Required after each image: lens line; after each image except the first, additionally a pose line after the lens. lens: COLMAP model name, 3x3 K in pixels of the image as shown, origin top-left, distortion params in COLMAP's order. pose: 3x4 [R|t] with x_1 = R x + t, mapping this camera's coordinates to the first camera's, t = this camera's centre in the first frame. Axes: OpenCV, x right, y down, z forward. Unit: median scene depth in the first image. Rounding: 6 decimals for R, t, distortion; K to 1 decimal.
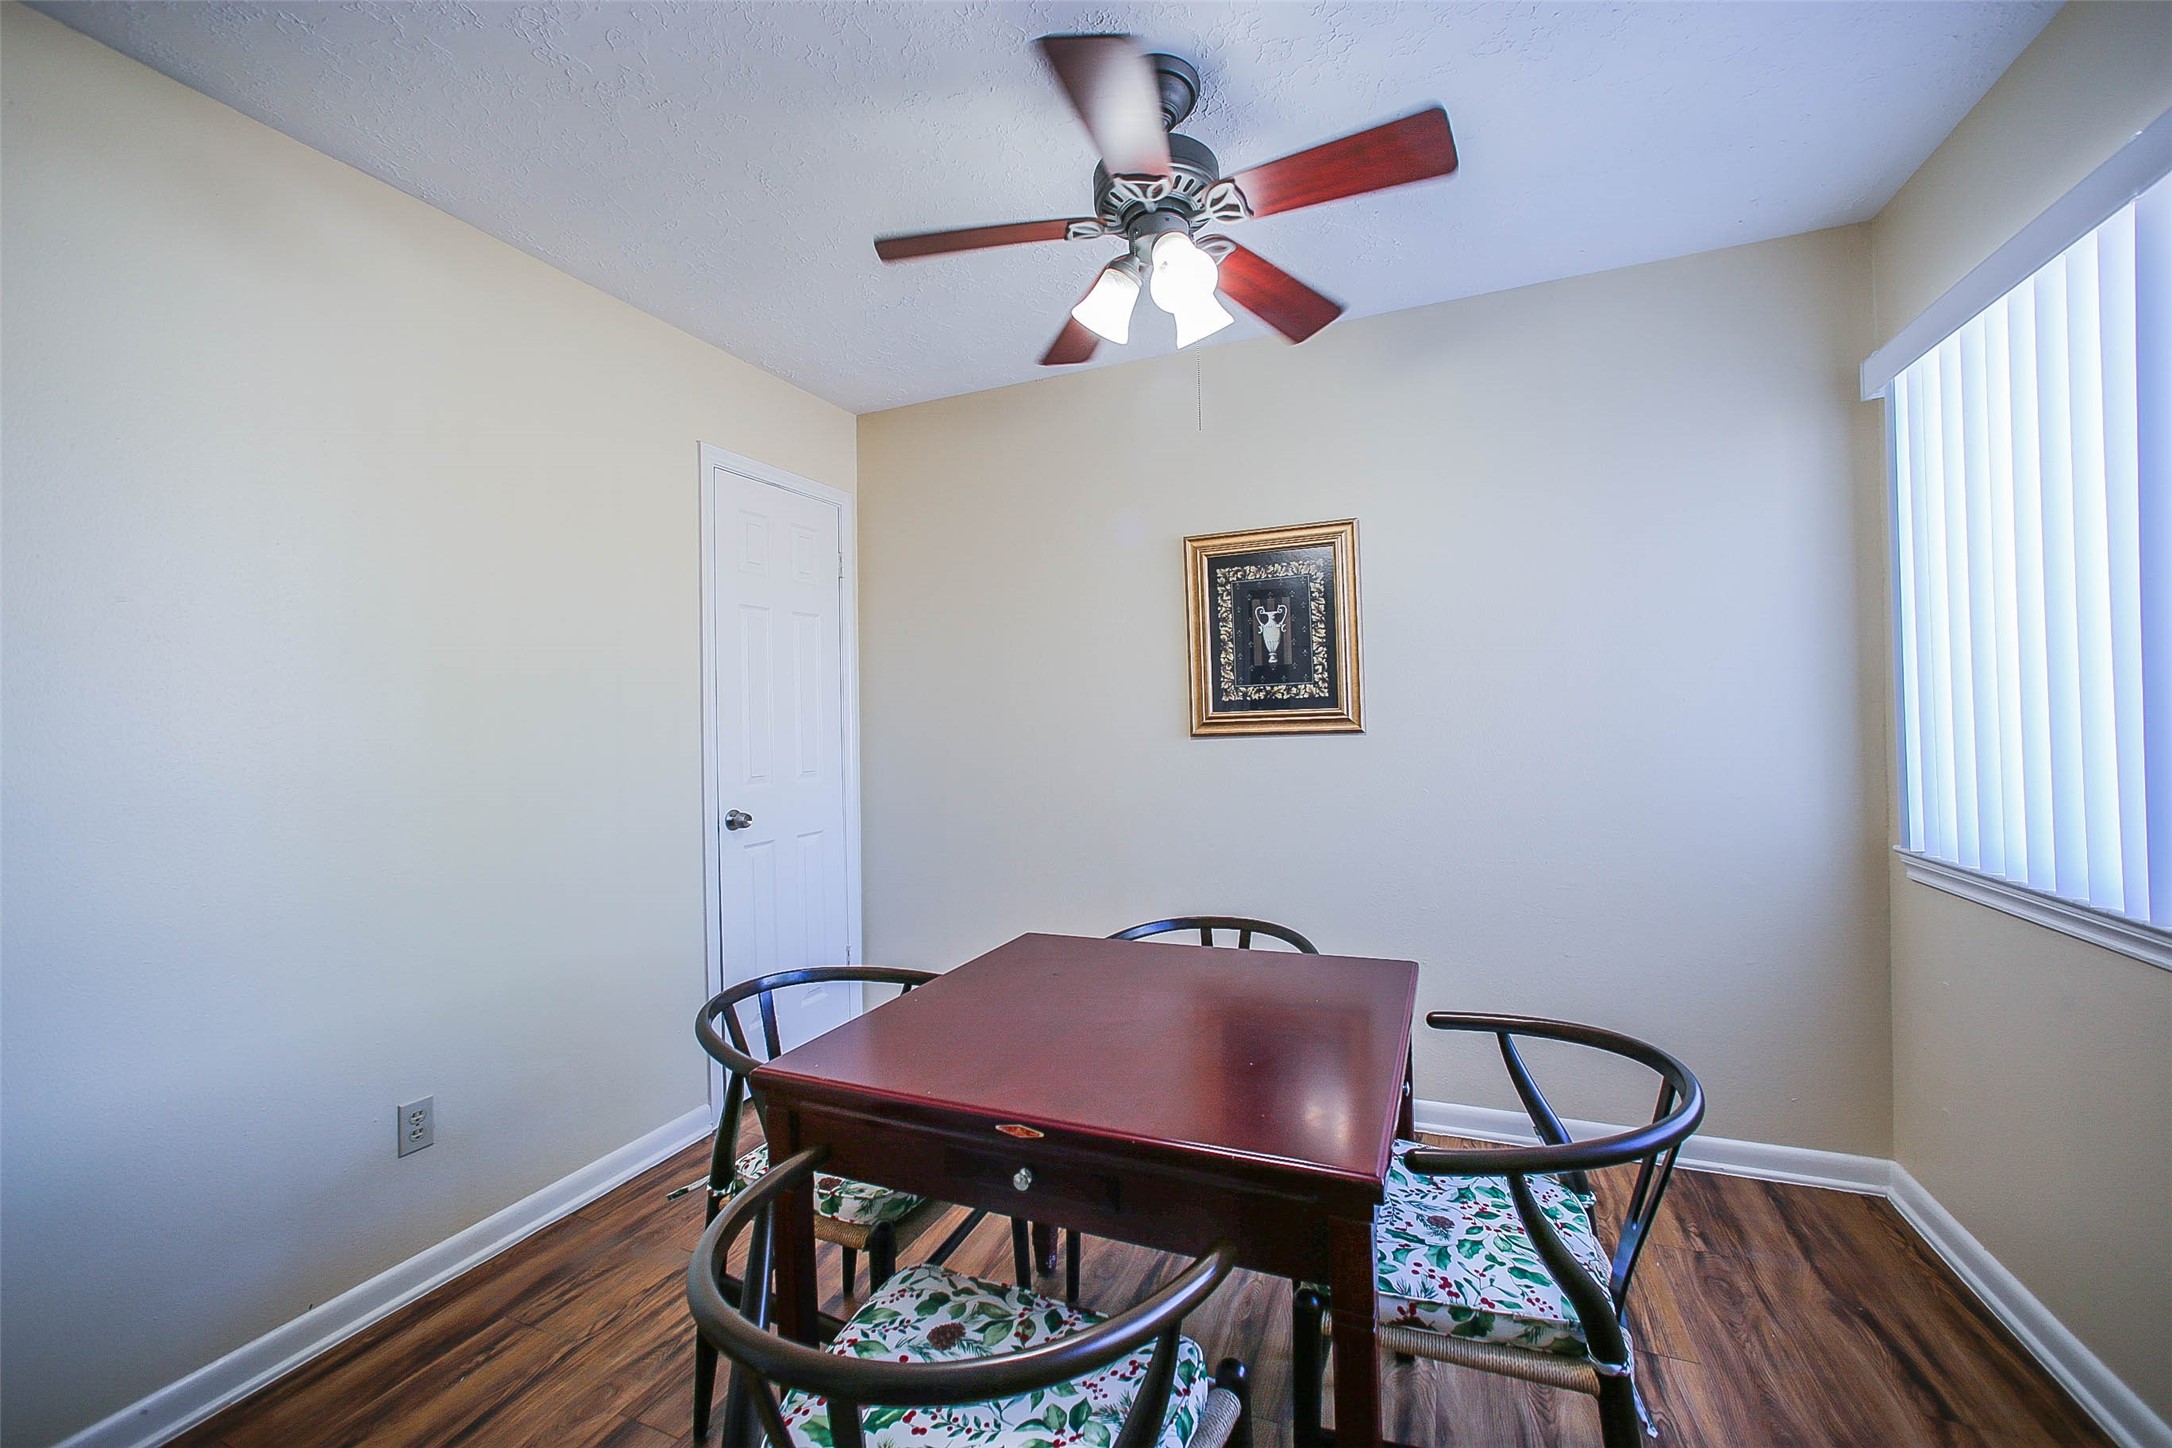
lens RADIAL K [[860.6, 0, 1086.3], [0, 860.6, 717.9], [0, 0, 1]] dist [0.000264, 0.000015]
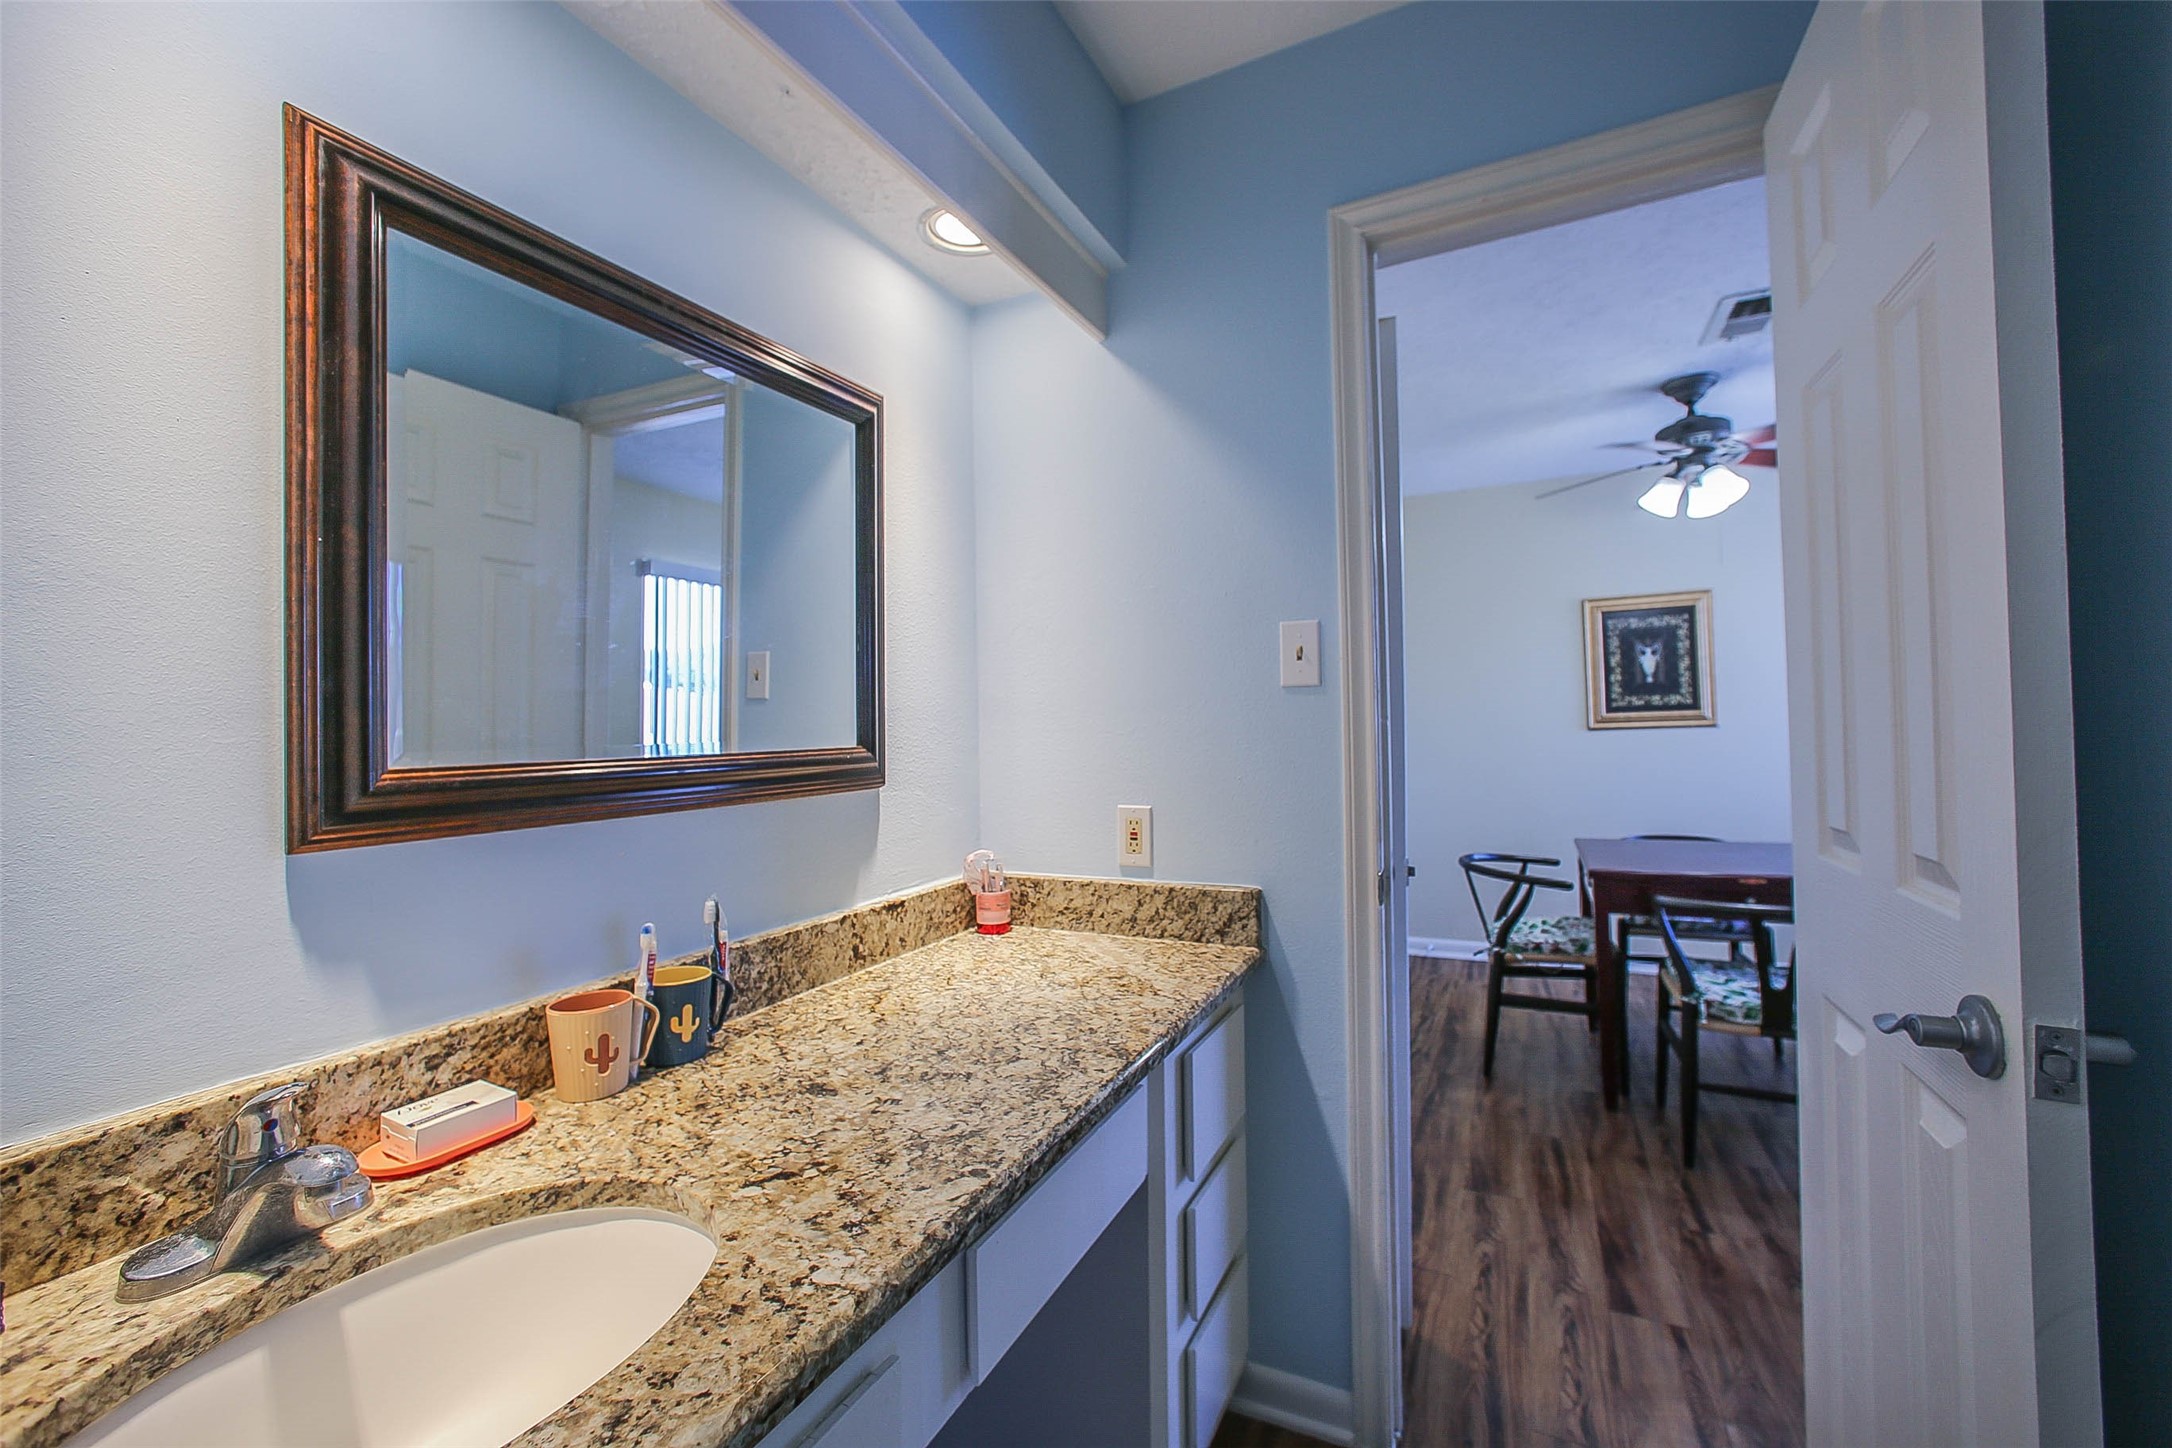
lens RADIAL K [[860.6, 0, 1089.9], [0, 860.6, 721.8], [0, 0, 1]] dist [0.000264, 0.000015]
pose [[0.997838, -0.002420, -0.065674, -0.684575], [0.002644, 0.999991, 0.003324, 0.000674], [0.065666, -0.003490, 0.997836, -0.606093]]
